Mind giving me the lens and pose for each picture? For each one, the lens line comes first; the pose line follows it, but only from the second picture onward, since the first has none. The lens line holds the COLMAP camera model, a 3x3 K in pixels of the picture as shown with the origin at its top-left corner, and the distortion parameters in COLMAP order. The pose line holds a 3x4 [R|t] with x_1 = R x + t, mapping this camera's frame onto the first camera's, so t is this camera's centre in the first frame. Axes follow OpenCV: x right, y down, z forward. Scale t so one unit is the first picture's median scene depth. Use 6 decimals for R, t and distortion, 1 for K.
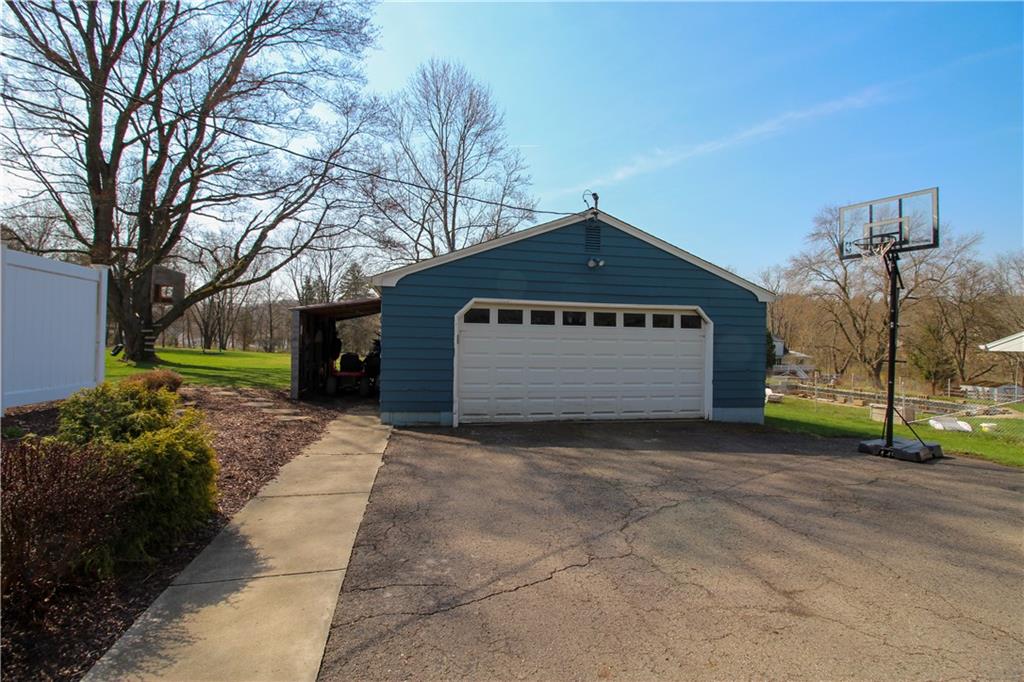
lens RADIAL K [[483.6, 0, 512.0], [0, 483.6, 341.0], [0, 0, 1]] dist [0.014718, -0.000068]
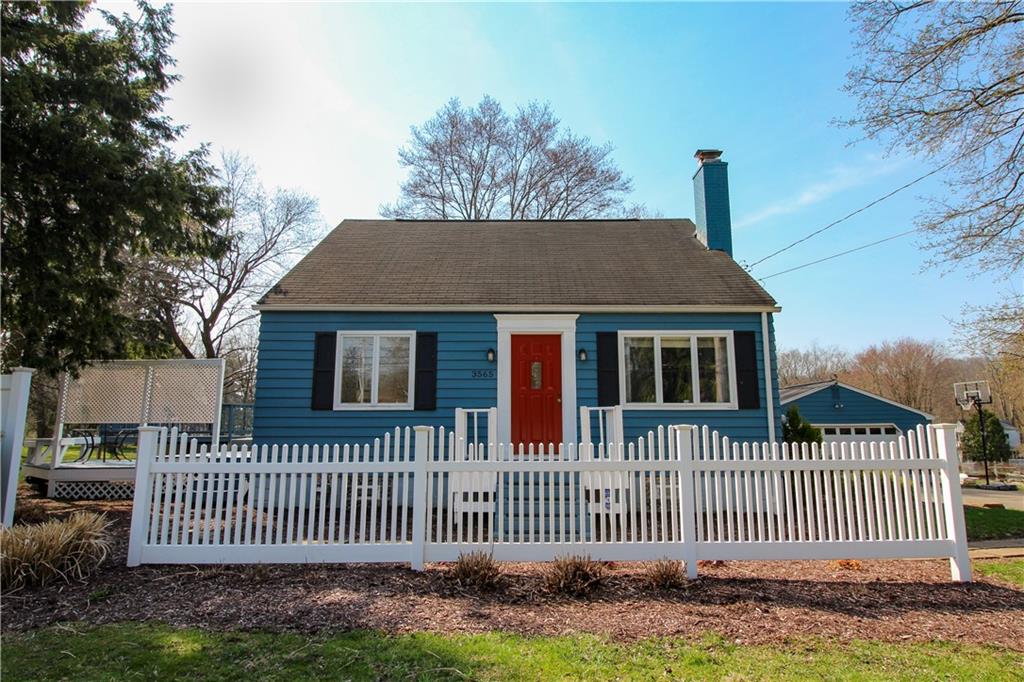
lens RADIAL K [[592.2, 0, 512.0], [0, 592.2, 341.0], [0, 0, 1]] dist [0.000346, 0.000033]
pose [[0.976722, -0.052251, -0.208050, -0.651007], [0.019169, 0.987260, -0.157955, -0.051760], [0.213653, 0.150290, 0.965280, -1.813735]]
